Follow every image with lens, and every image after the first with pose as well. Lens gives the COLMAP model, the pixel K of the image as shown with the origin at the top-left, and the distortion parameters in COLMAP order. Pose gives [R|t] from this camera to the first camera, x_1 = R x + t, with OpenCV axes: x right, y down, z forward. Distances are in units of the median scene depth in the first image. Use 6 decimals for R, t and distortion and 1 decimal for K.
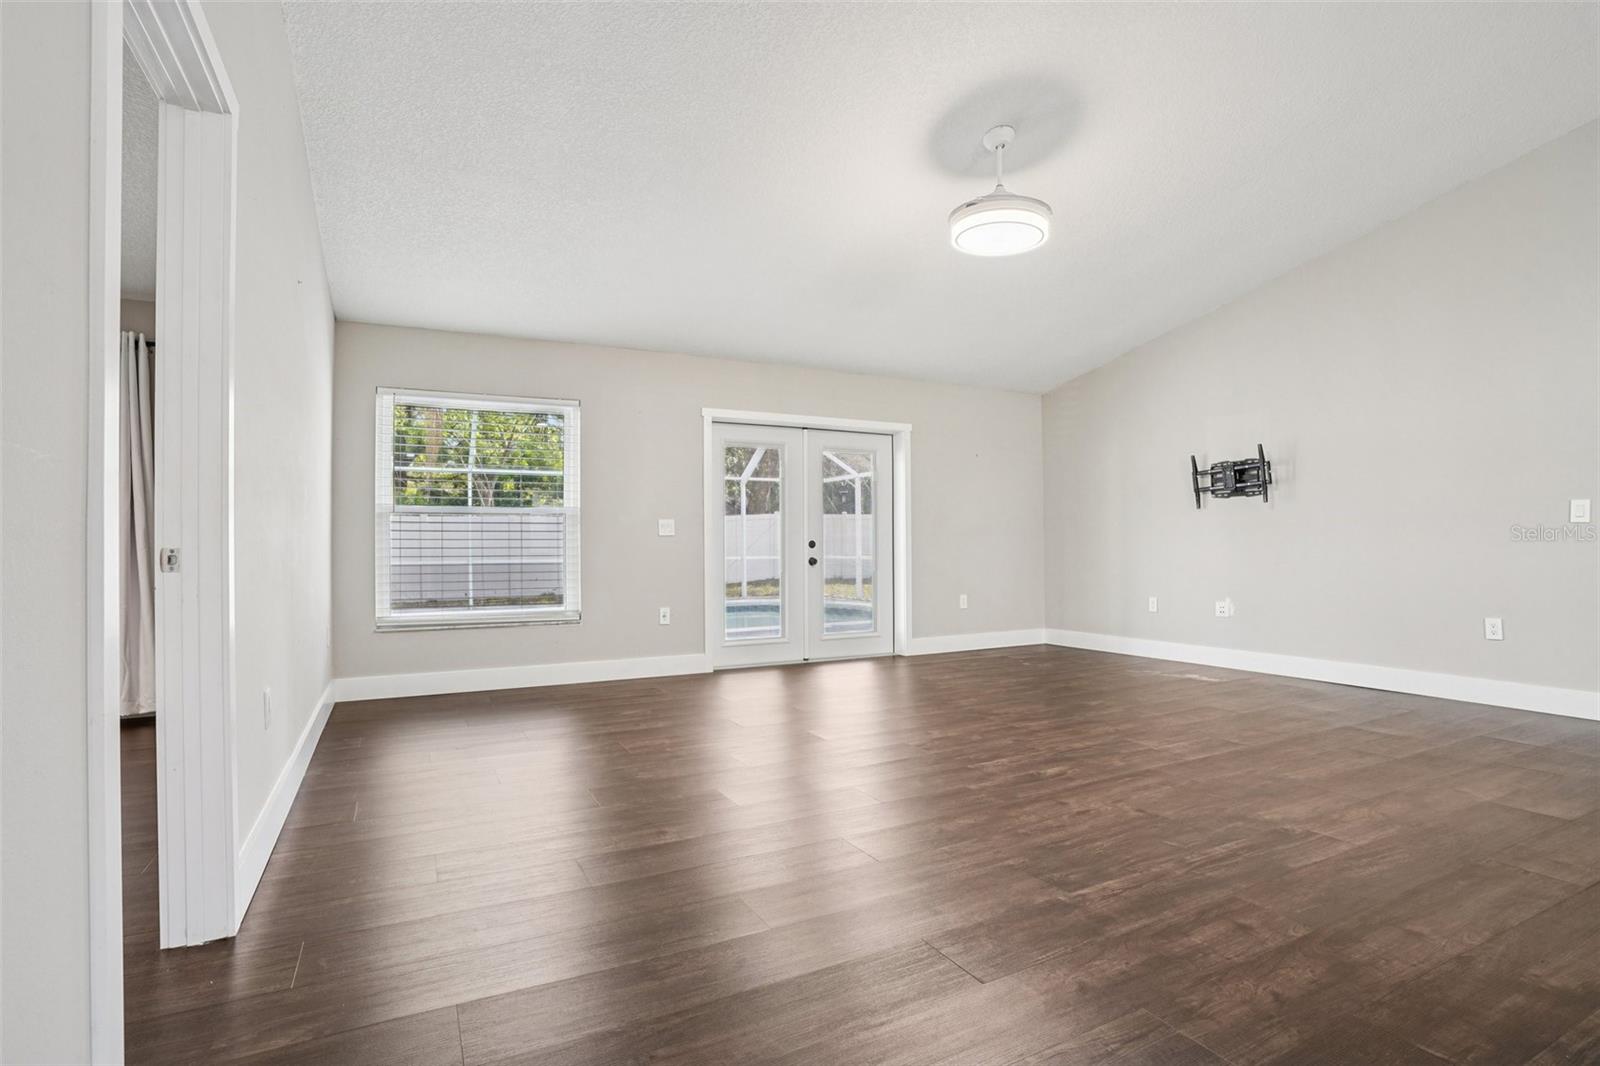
lens RADIAL K [[782.5, 0, 796.2], [0, 782.5, 539.5], [0, 0, 1]] dist [-0.057971, 0.026190]
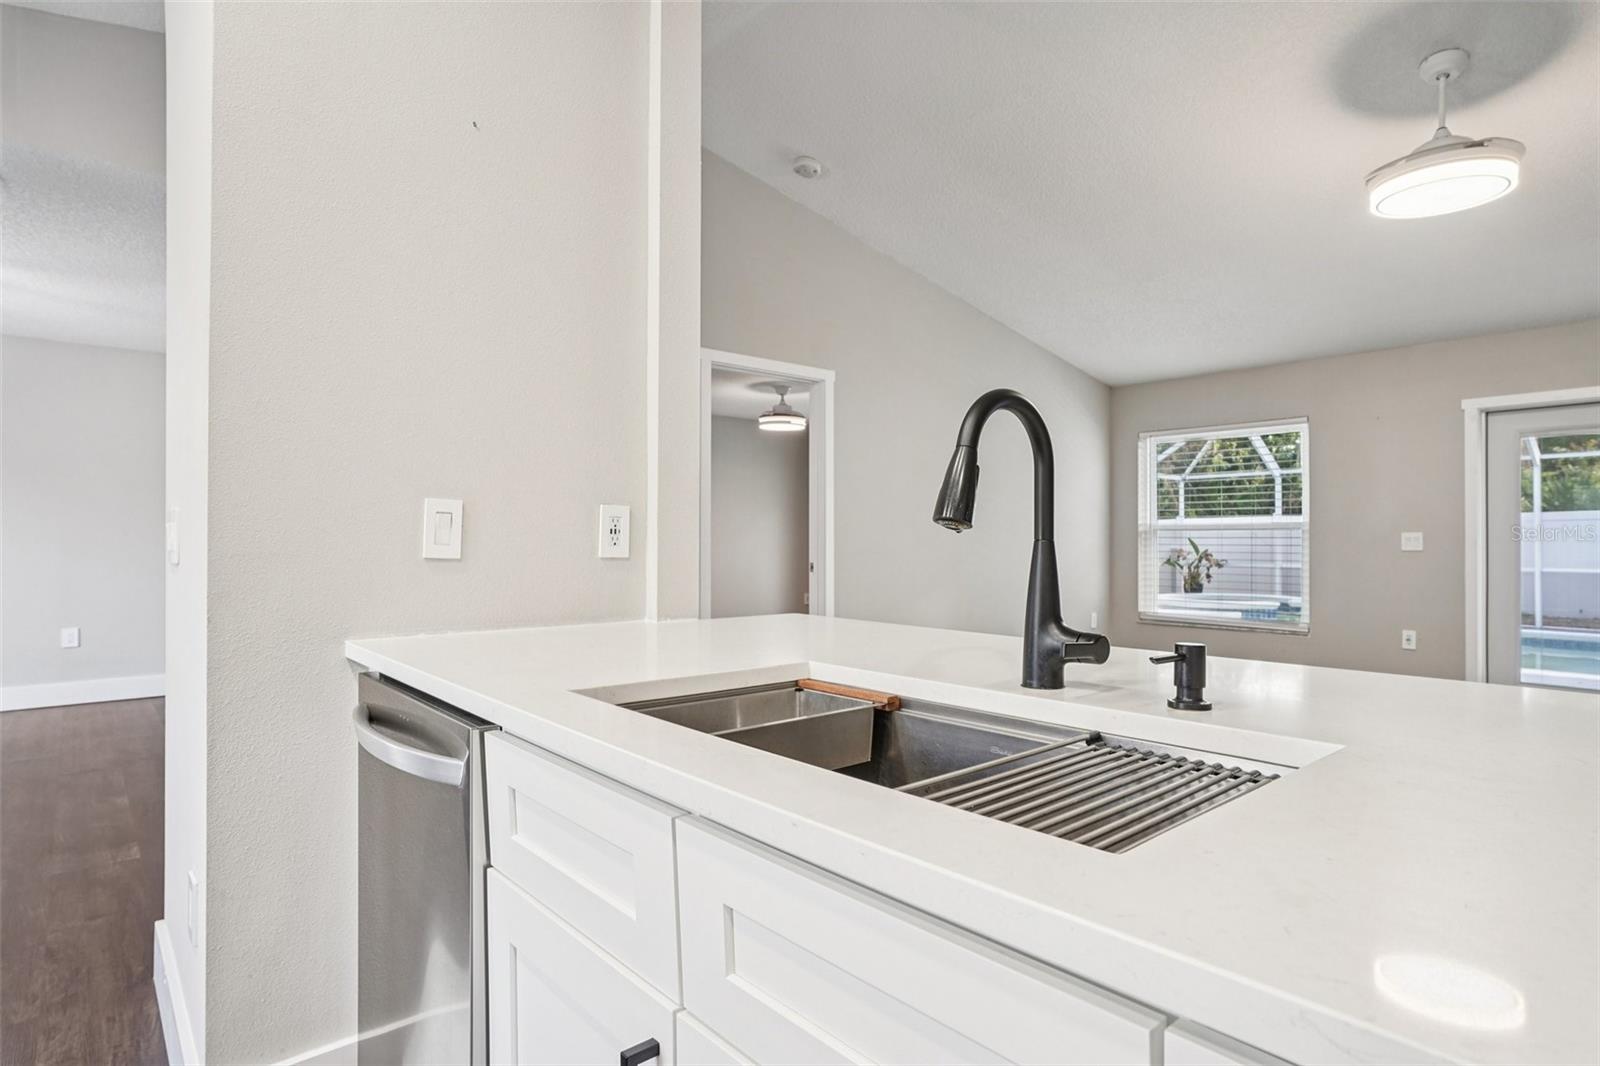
lens RADIAL K [[863.7, 0, 799.8], [0, 863.7, 537.3], [0, 0, 1]] dist [-0.067085, 0.040441]
pose [[0.223742, 0.003650, -0.974642, 0.651201], [0.002338, 0.999988, 0.004282, -0.027312], [0.974646, -0.003237, 0.223731, 0.103999]]
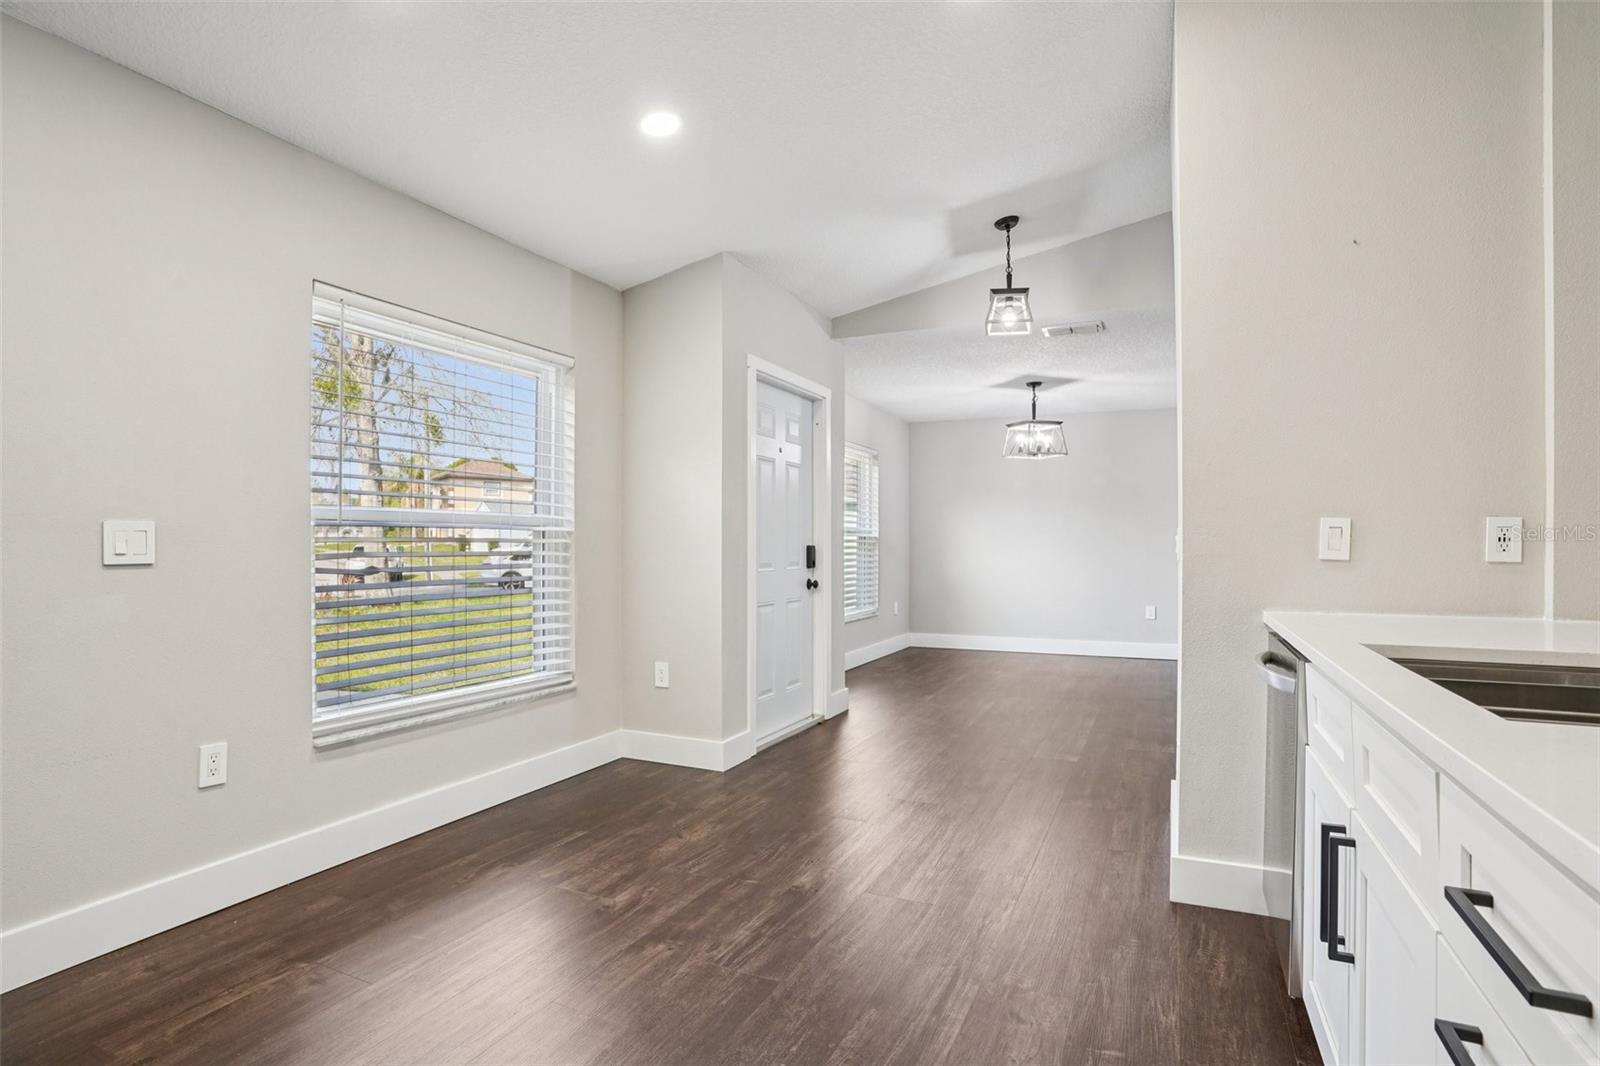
lens RADIAL K [[830.9, 0, 800.0], [0, 830.9, 533.0], [0, 0, 1]] dist [-0.004894, -0.000926]
pose [[-0.791295, -0.002496, -0.611429, 0.805122], [0.007132, 0.999886, -0.013311, -0.028721], [0.611393, -0.014894, -0.791187, 0.221353]]
